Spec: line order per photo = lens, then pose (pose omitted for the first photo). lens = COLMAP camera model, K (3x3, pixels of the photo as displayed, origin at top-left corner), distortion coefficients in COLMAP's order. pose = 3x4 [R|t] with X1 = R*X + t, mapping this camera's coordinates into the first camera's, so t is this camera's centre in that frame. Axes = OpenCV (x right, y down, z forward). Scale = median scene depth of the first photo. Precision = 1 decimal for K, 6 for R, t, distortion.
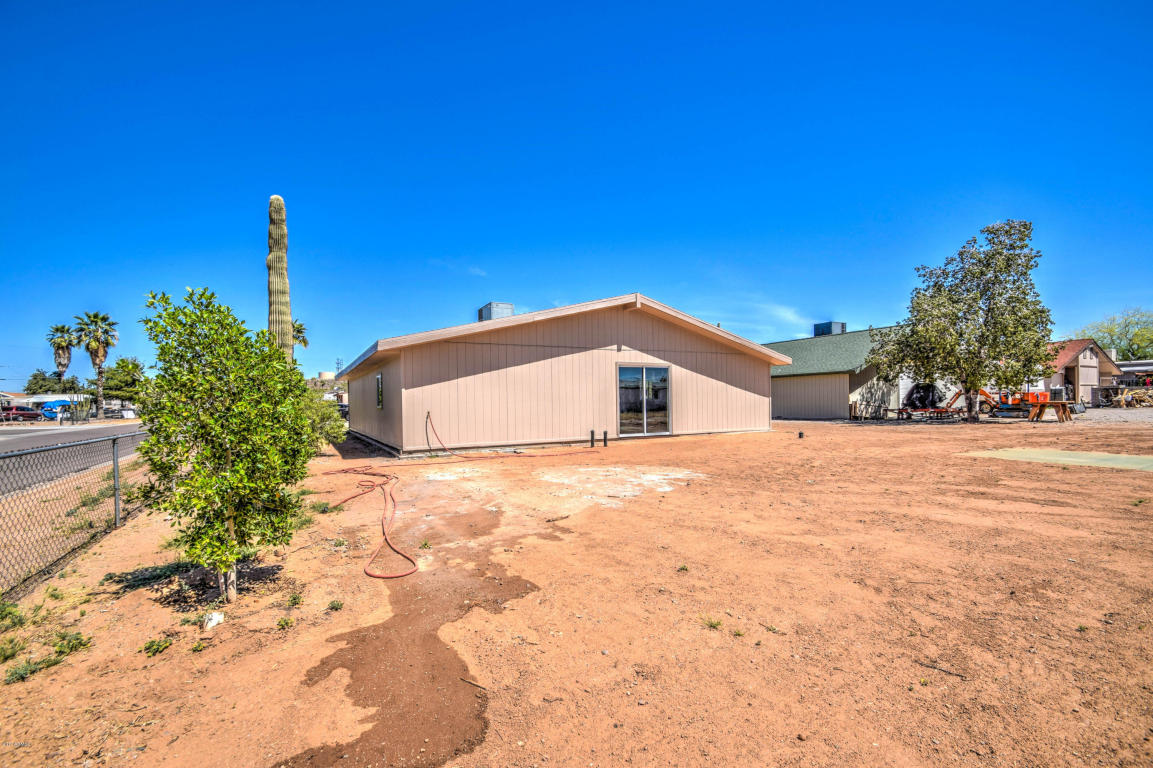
lens RADIAL K [[517.7, 0, 577.7], [0, 517.7, 408.1], [0, 0, 1]] dist [0.013516, -0.015779]
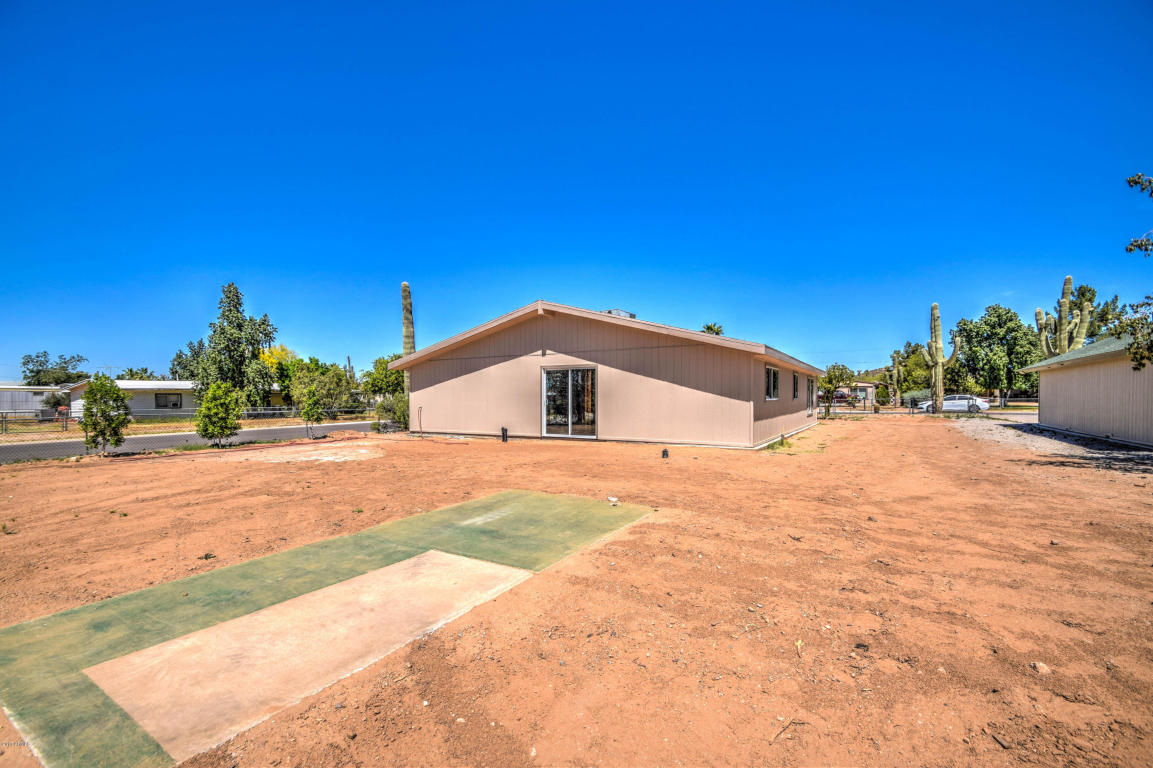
lens RADIAL K [[509.4, 0, 575.6], [0, 509.4, 403.5], [0, 0, 1]] dist [0.014548, -0.015211]
pose [[0.503384, 0.026924, -0.863643, 0.967650], [-0.014971, 0.999636, 0.022437, -0.034139], [0.863933, 0.001635, 0.503604, 0.498939]]
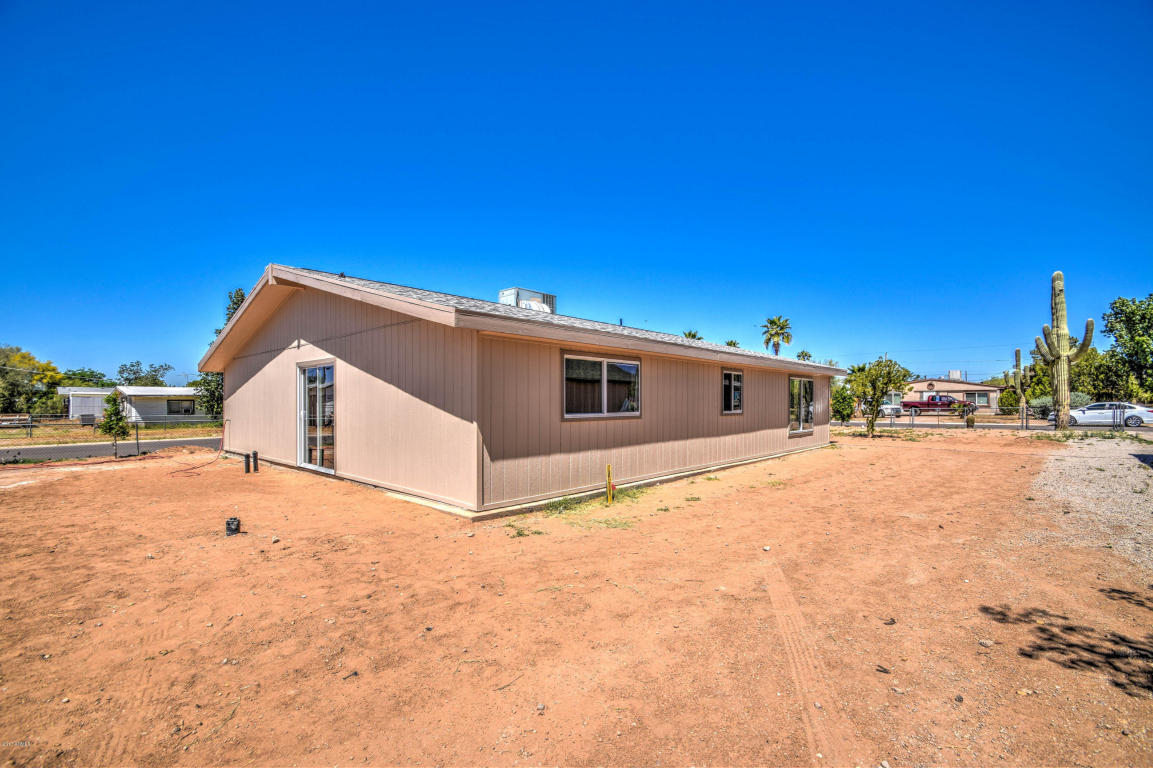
lens RADIAL K [[509.4, 0, 575.6], [0, 509.4, 403.5], [0, 0, 1]] dist [0.014548, -0.015211]
pose [[0.316924, 0.019456, -0.948251, 0.837499], [-0.014223, 0.999775, 0.015760, -0.045984], [0.948344, 0.008492, 0.317129, 1.079709]]
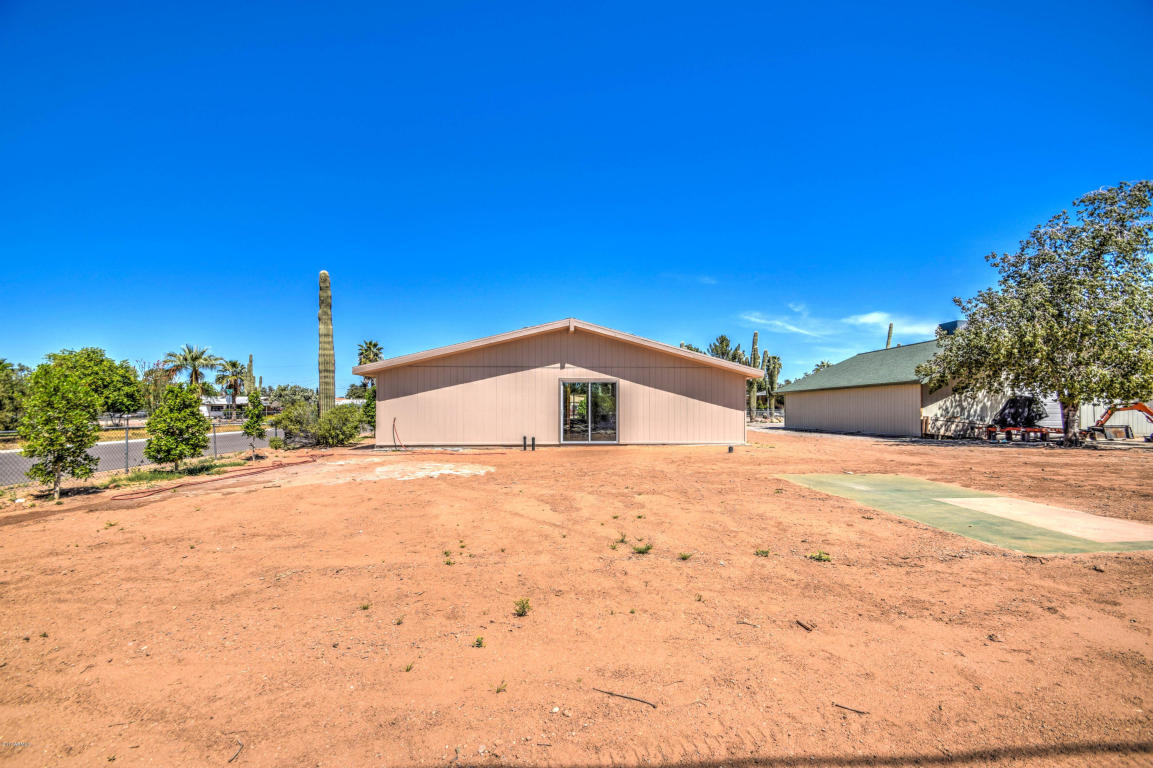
lens RADIAL K [[509.4, 0, 575.6], [0, 509.4, 403.5], [0, 0, 1]] dist [0.014548, -0.015211]
pose [[0.905564, 0.010208, -0.424087, 0.555226], [-0.019690, 0.999644, -0.017984, -0.012248], [0.423753, 0.024636, 0.905443, -0.009295]]
